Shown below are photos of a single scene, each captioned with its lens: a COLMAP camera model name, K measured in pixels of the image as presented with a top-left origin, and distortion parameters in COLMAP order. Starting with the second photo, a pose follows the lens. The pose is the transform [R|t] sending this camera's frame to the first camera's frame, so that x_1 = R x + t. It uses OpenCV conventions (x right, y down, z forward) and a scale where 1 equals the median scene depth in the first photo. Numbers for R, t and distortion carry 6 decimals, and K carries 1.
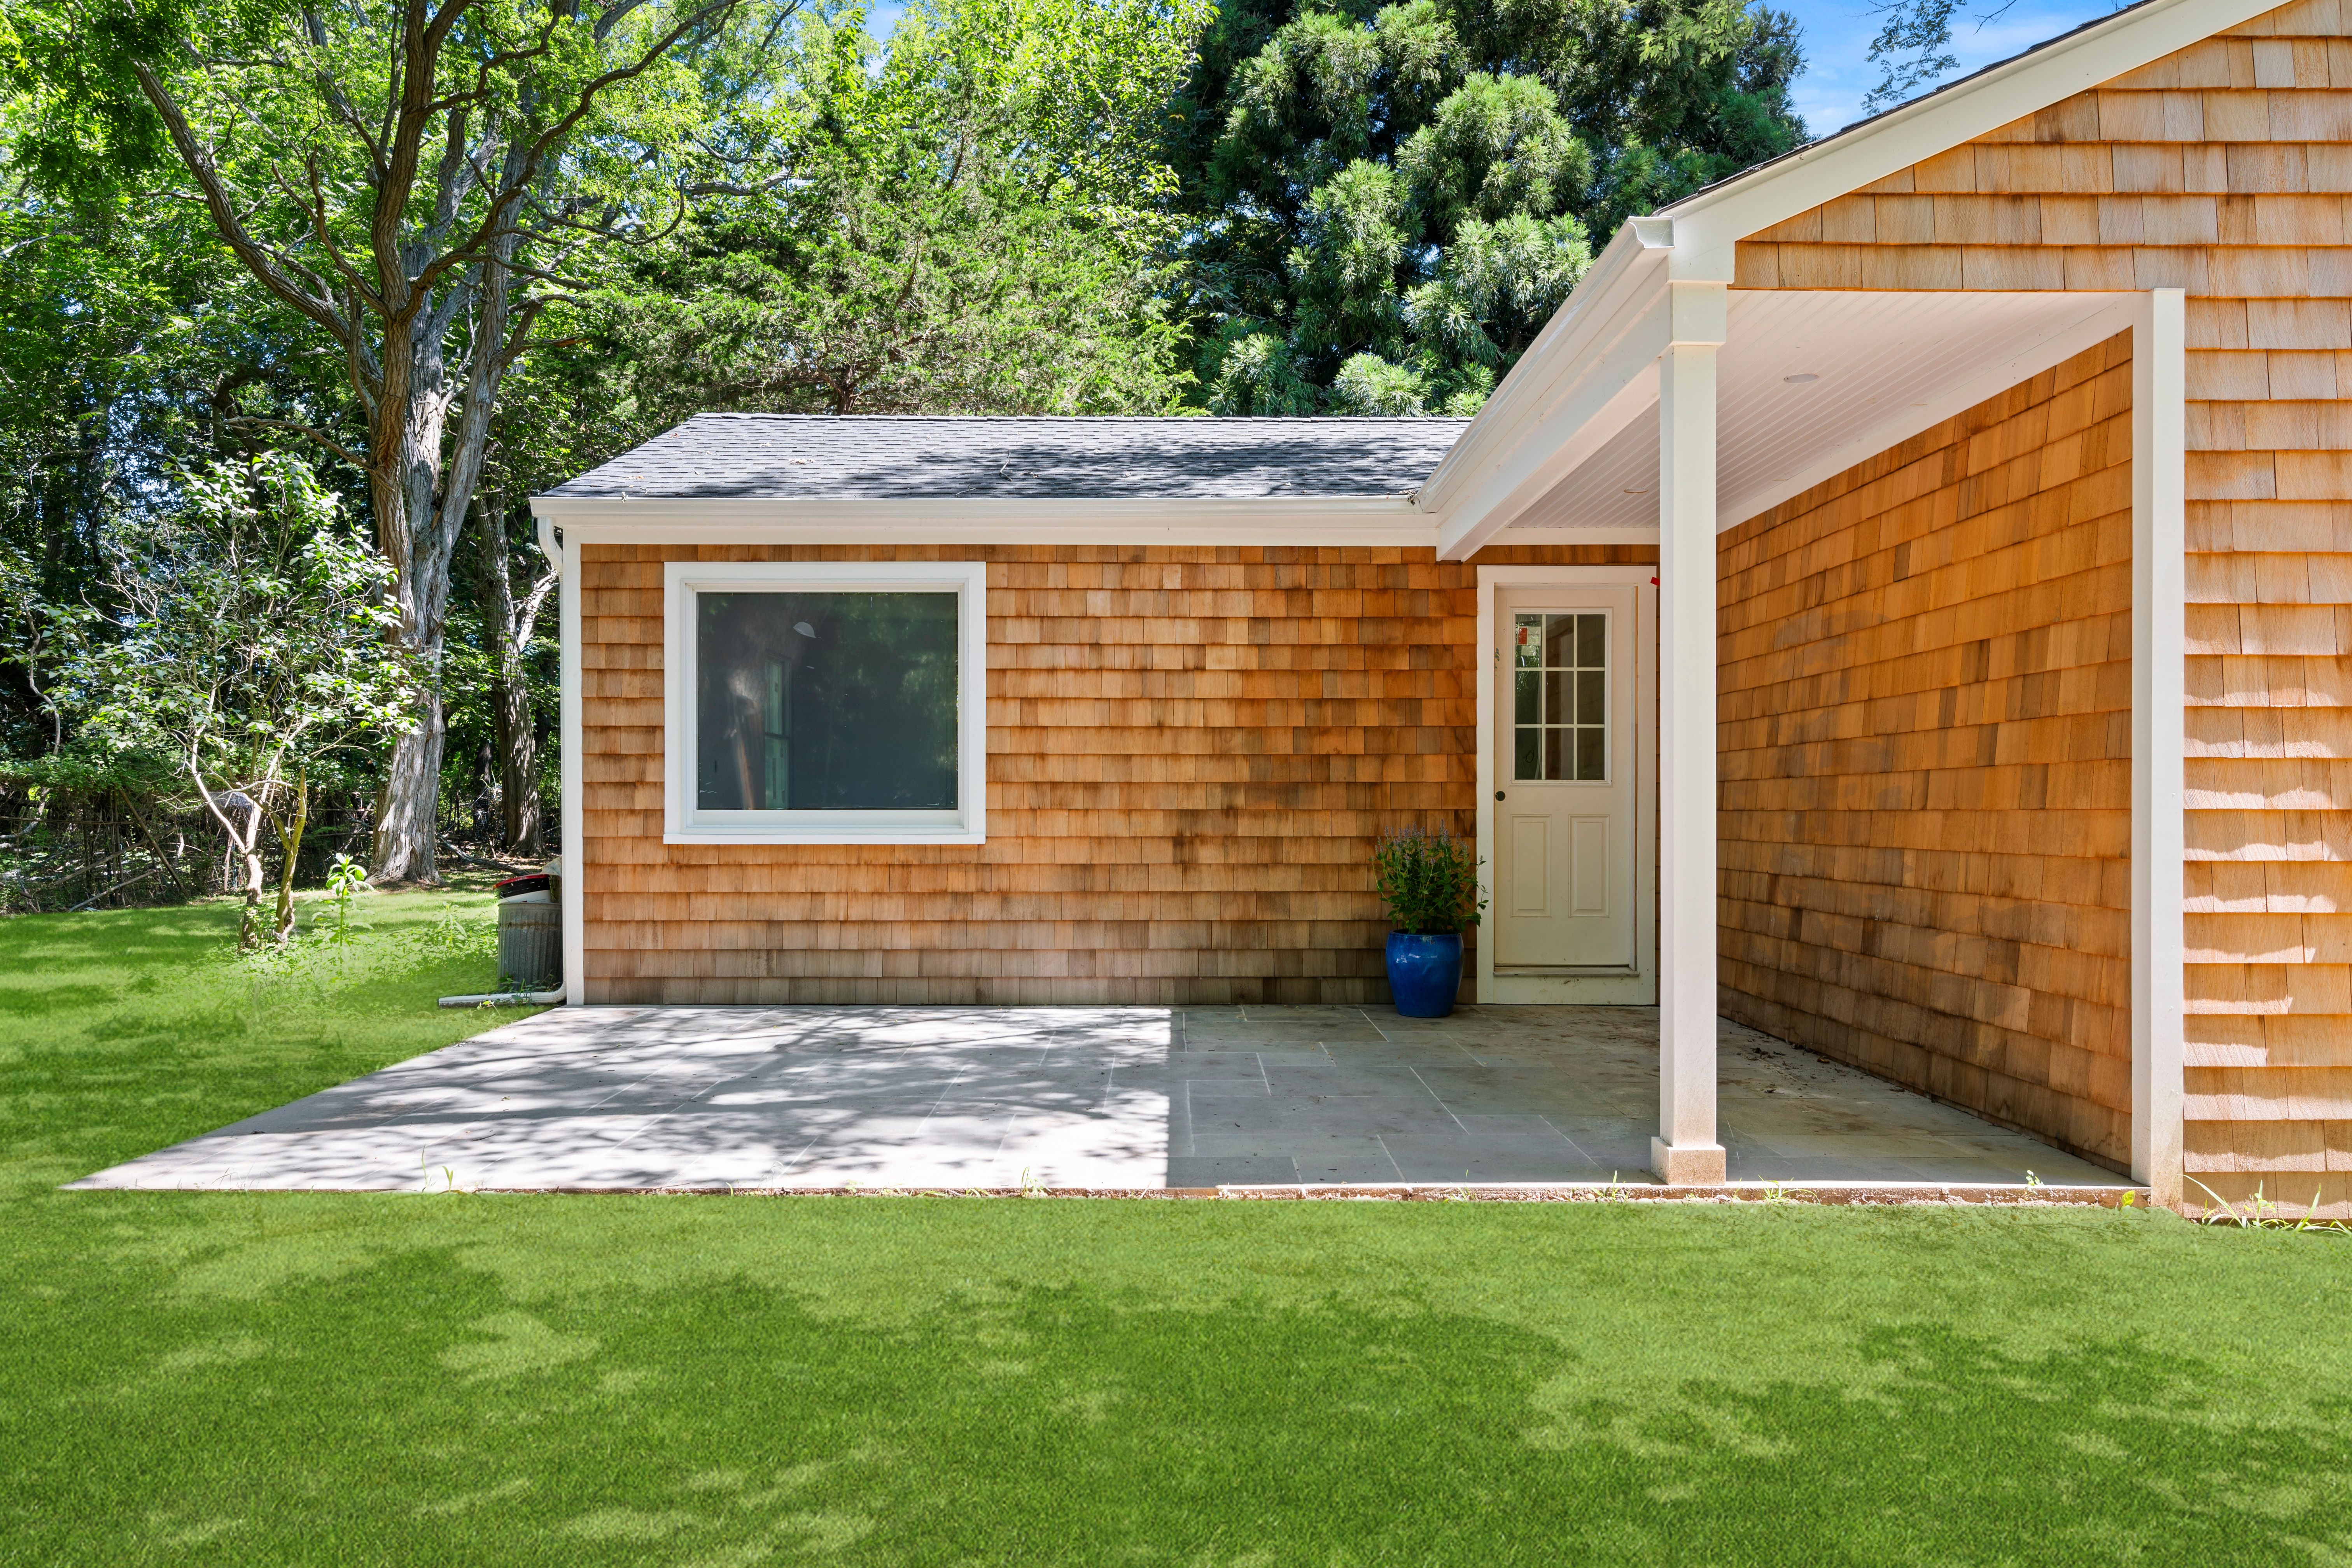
lens RADIAL K [[1490.7, 0, 1179.0], [0, 1490.7, 798.5], [0, 0, 1]] dist [-0.011188, -0.000203]
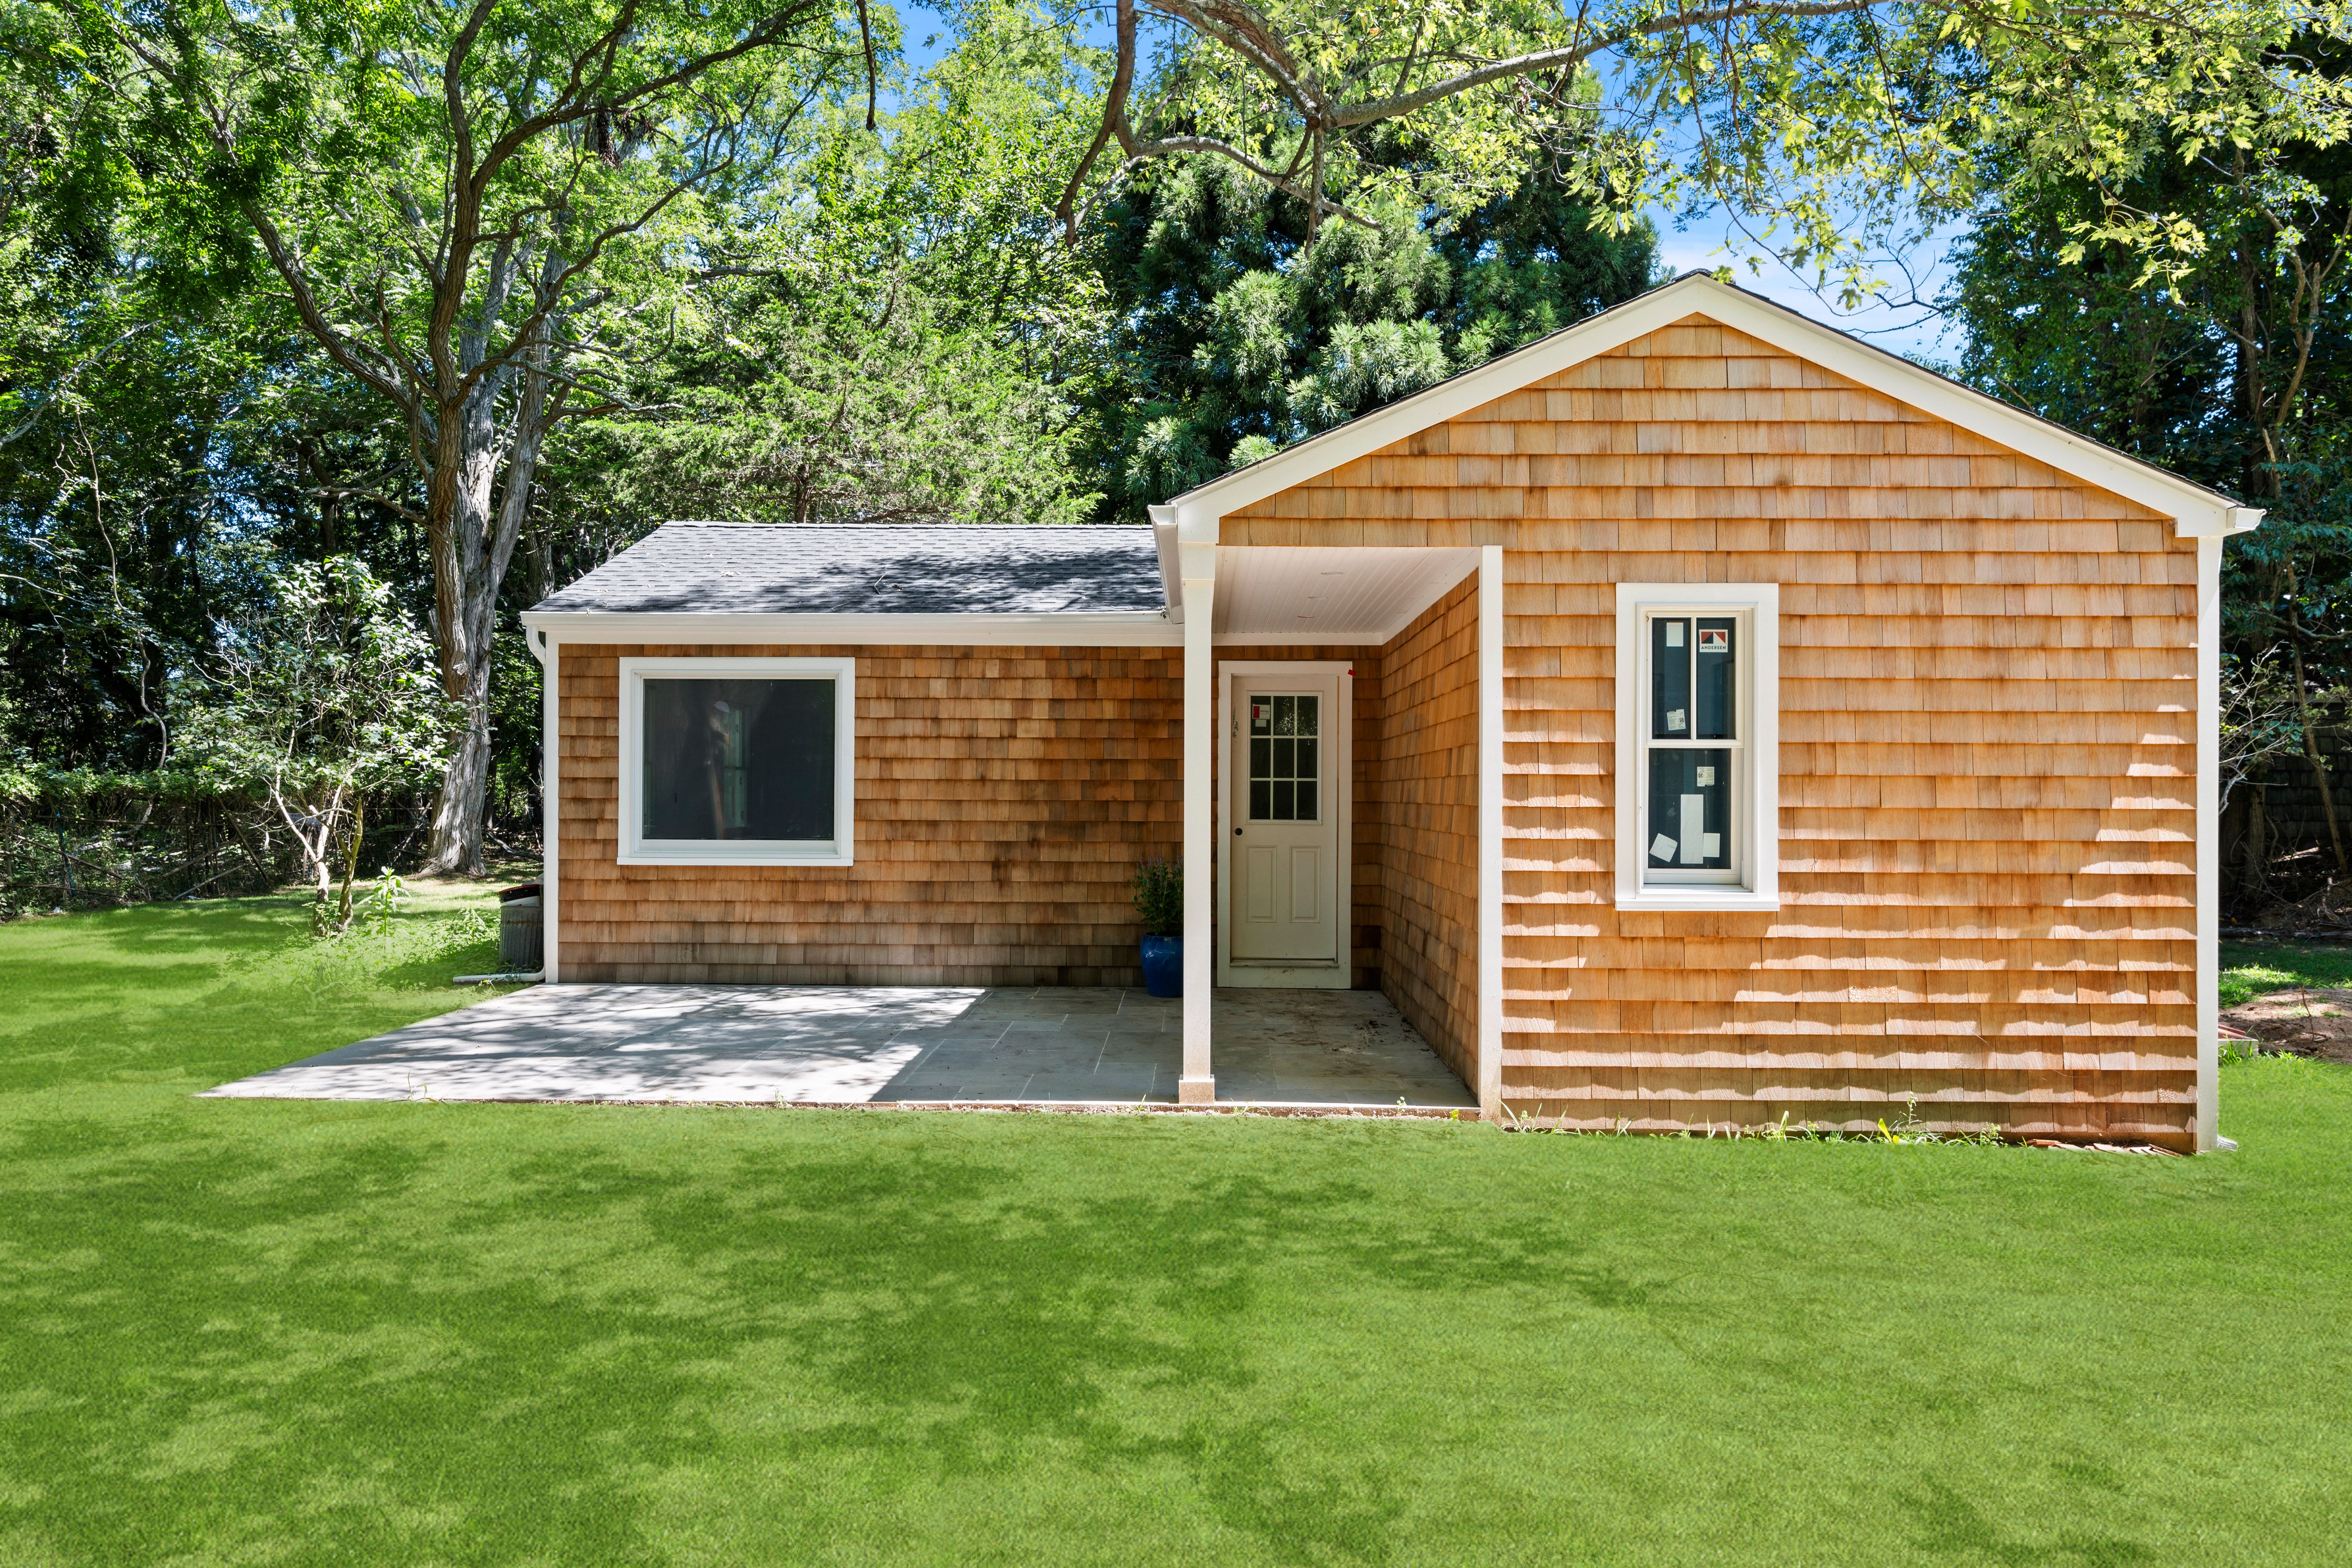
lens RADIAL K [[1416.5, 0, 1174.0], [0, 1416.5, 773.5], [0, 0, 1]] dist [-0.017566, 0.004248]
pose [[0.999798, 0.004406, -0.019631, 0.185359], [-0.004566, 0.999957, -0.008099, -0.044021], [0.019595, 0.008187, 0.999774, -0.278952]]
